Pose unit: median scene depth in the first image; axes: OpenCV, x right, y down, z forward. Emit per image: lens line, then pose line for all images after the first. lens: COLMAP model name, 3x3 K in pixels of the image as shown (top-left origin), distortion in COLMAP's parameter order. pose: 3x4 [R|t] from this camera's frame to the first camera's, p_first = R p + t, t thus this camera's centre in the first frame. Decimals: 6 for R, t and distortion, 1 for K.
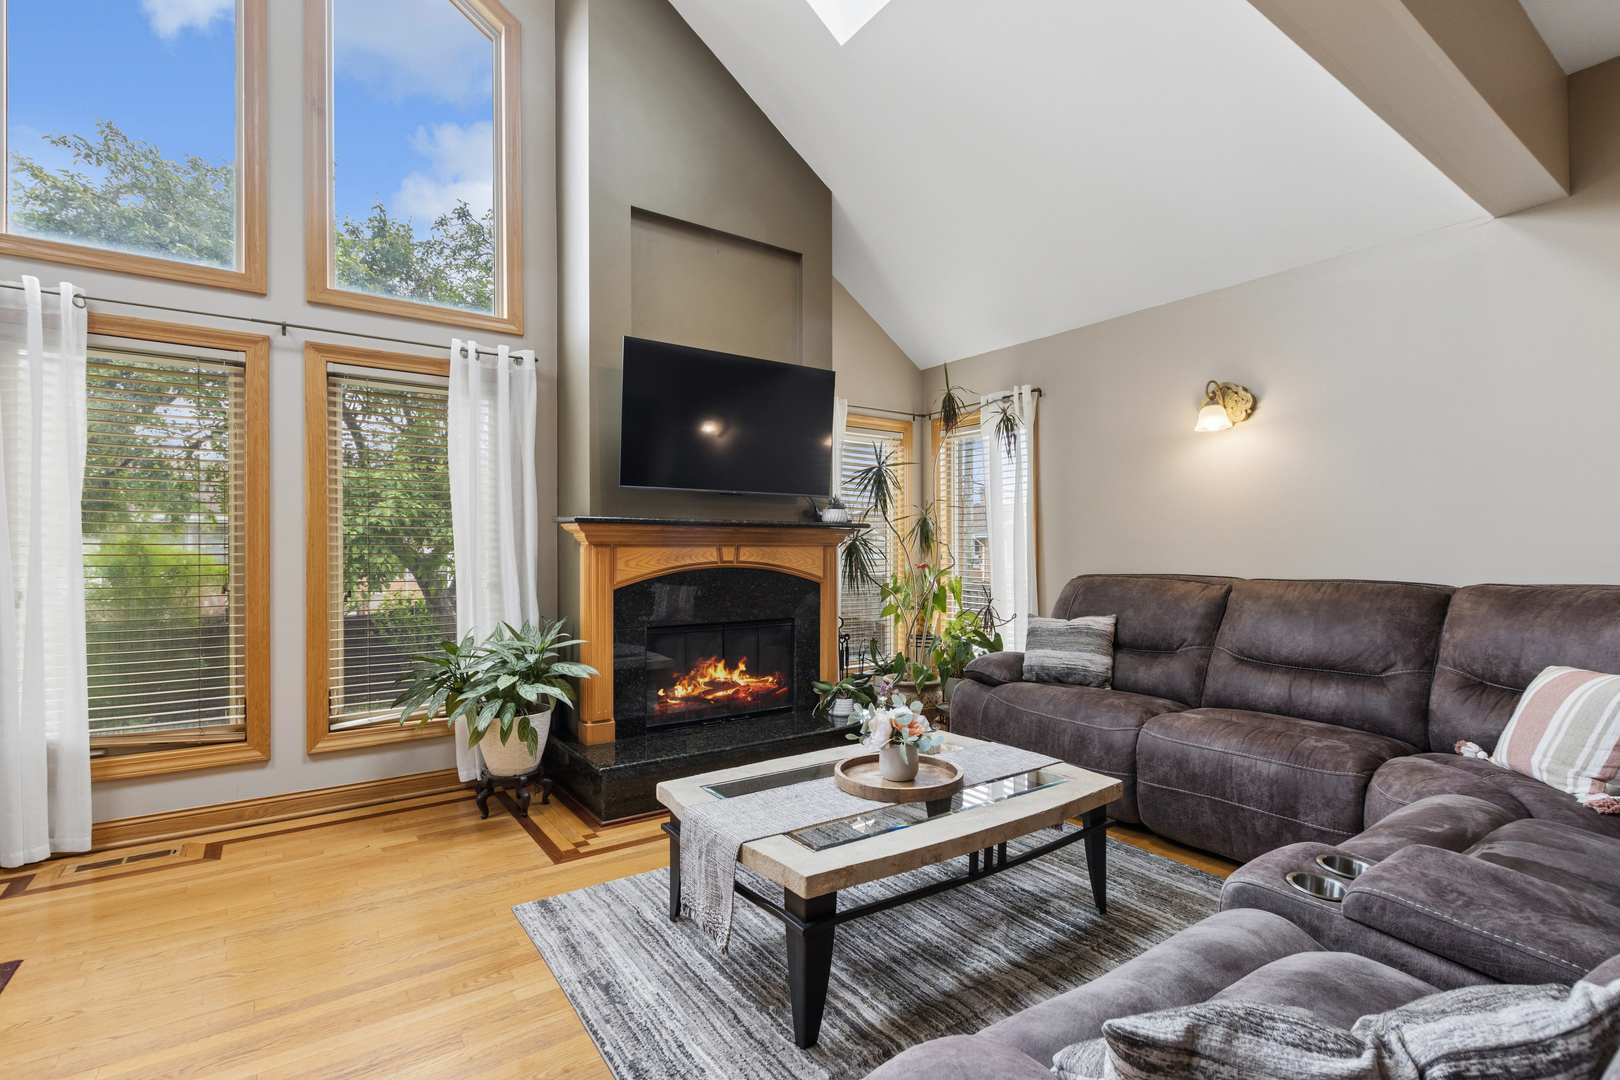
lens RADIAL K [[750.2, 0, 819.4], [0, 750.2, 548.9], [0, 0, 1]] dist [-0.000305, -0.000835]
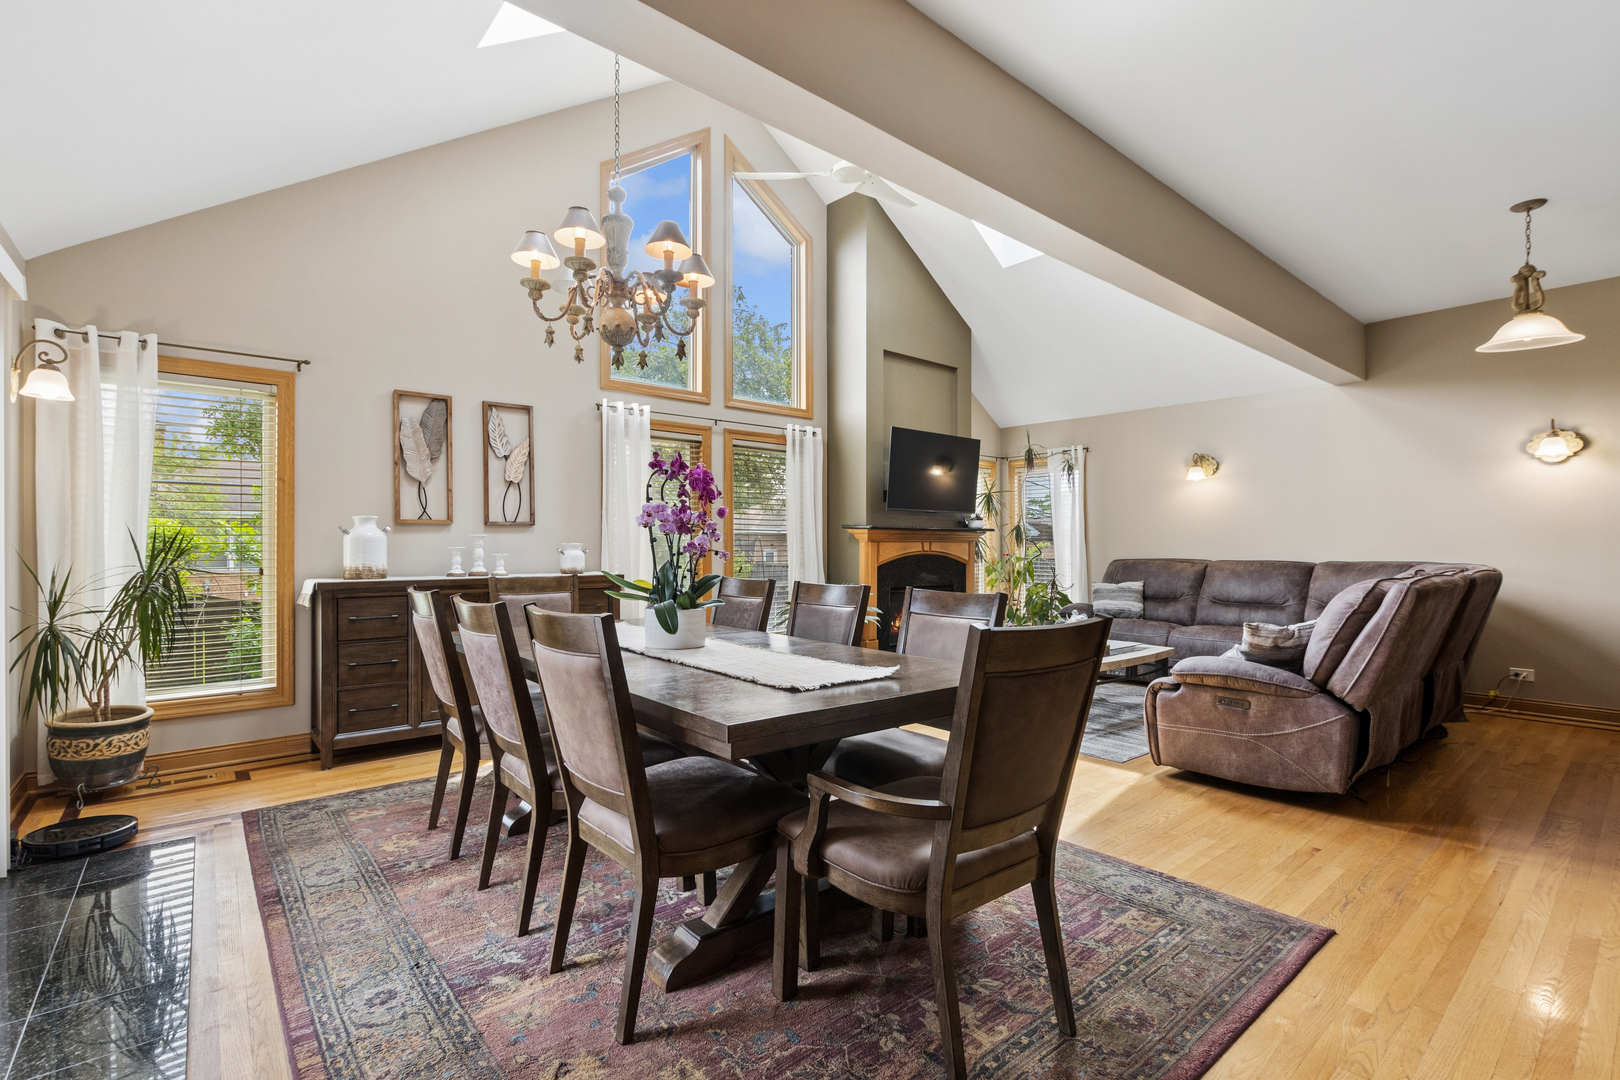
lens RADIAL K [[745.6, 0, 815.3], [0, 745.6, 542.3], [0, 0, 1]] dist [-0.001987, -0.000983]
pose [[0.995973, 0.003831, 0.089567, -0.565317], [-0.003808, 0.999993, -0.000425, -0.001107], [-0.089568, 0.000082, 0.995981, -0.731430]]
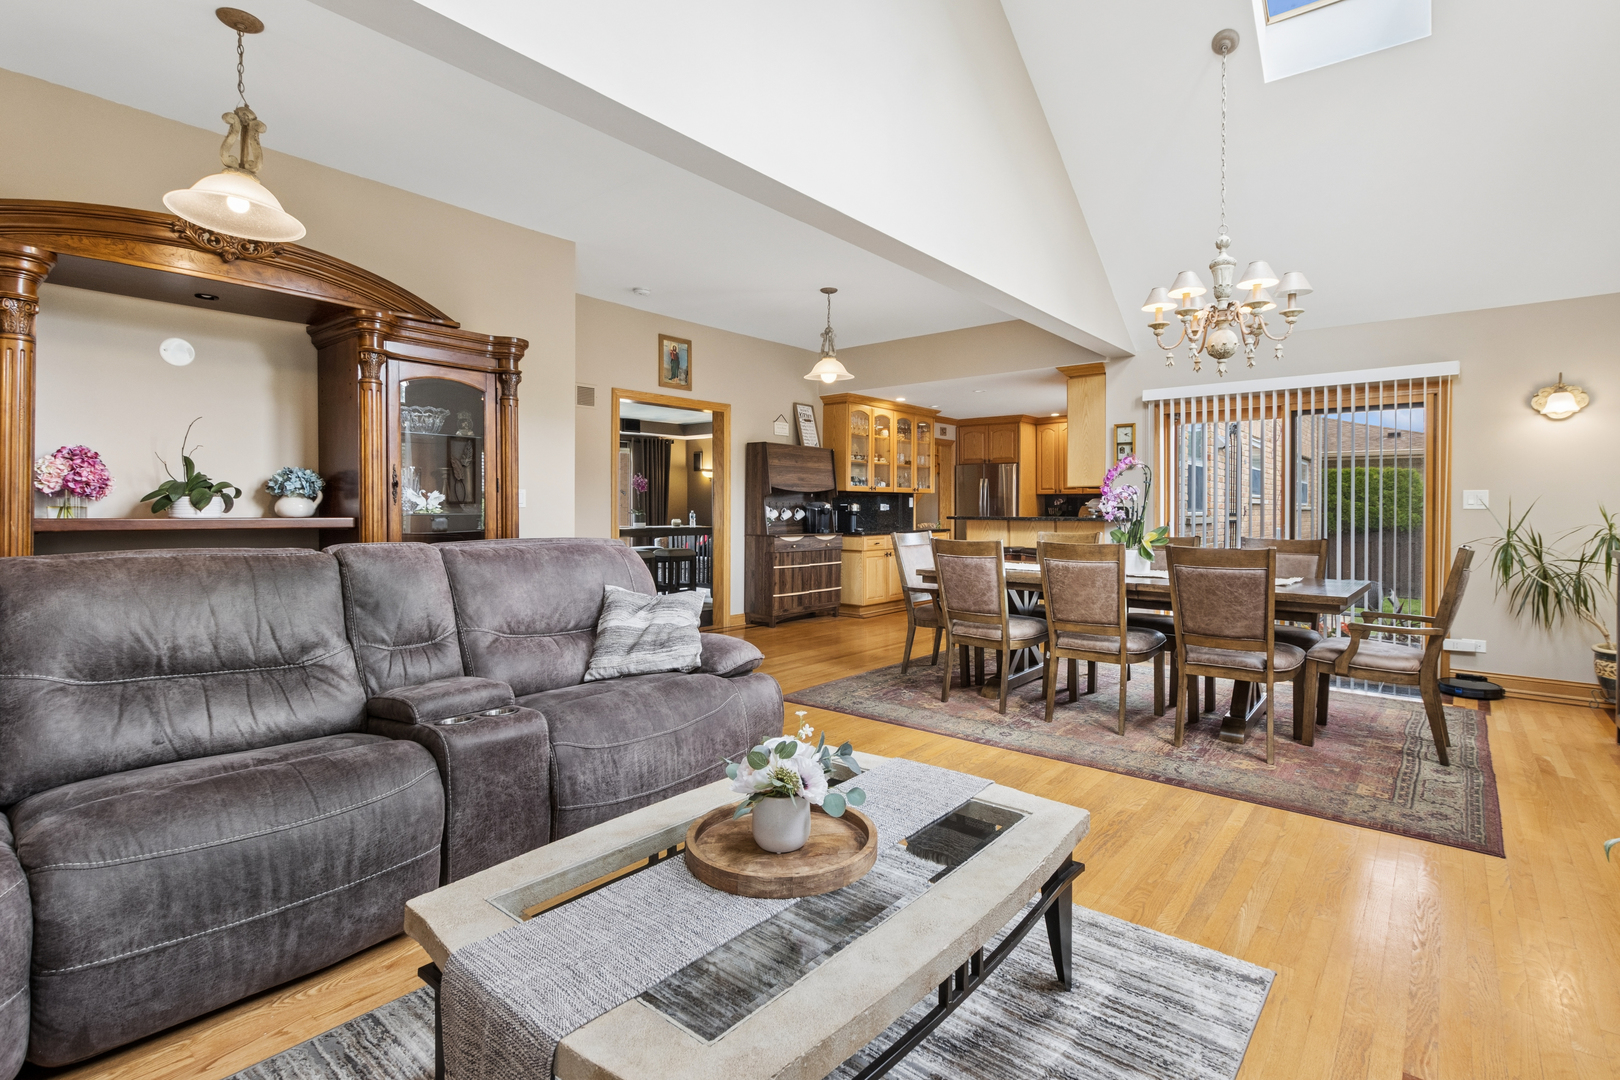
lens RADIAL K [[762.6, 0, 834.5], [0, 762.6, 506.6], [0, 0, 1]] dist [0.010456, 0.000394]
pose [[-0.961739, 0.000060, -0.273967, 0.157286], [0.001979, 0.999975, -0.006727, 0.002736], [0.273960, -0.007012, -0.961716, 1.077379]]
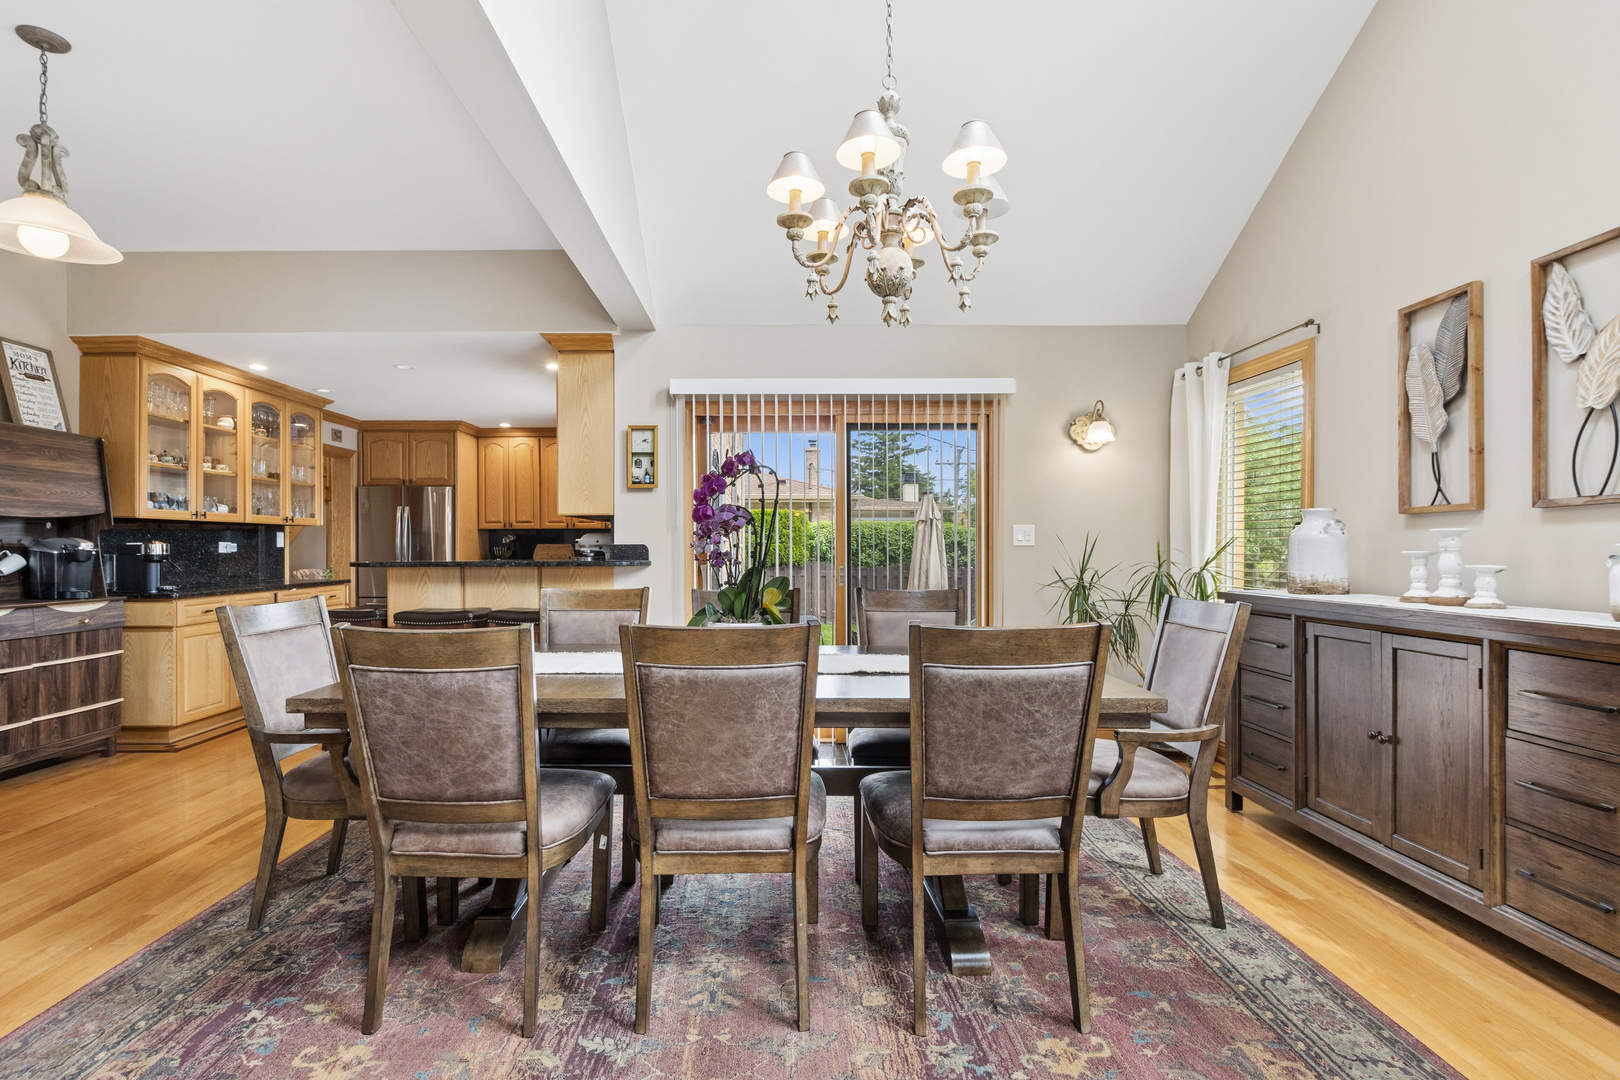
lens RADIAL K [[751.0, 0, 776.4], [0, 751.0, 544.3], [0, 0, 1]] dist [0.001066, -0.000919]
pose [[-0.575253, 0.002732, -0.817971, -0.104716], [0.010245, 0.999940, -0.003865, -0.001283], [0.817911, -0.010603, -0.575247, 0.436020]]
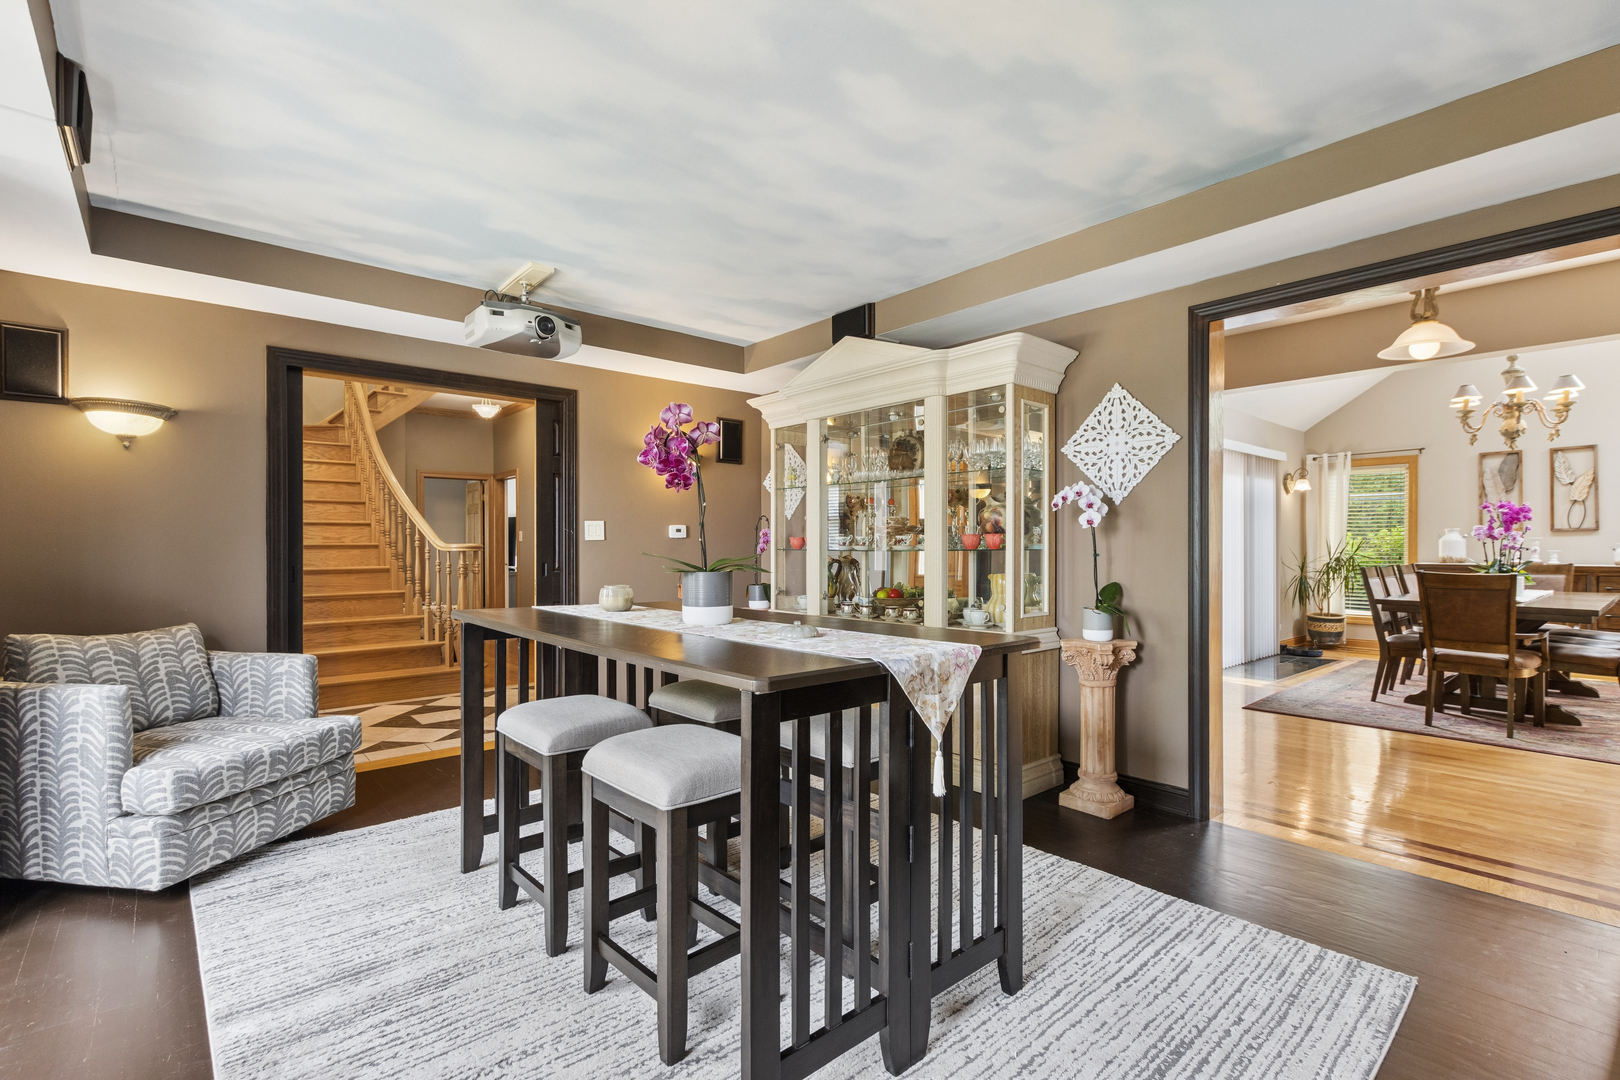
lens RADIAL K [[738.7, 0, 810.0], [0, 738.7, 540.0], [0, 0, 1]] dist [0.003058, -0.001460]
pose [[0.093735, -0.004338, -0.995588, 0.704574], [0.009119, 0.999952, -0.003498, -0.016818], [0.995555, -0.008751, 0.093770, -1.486005]]
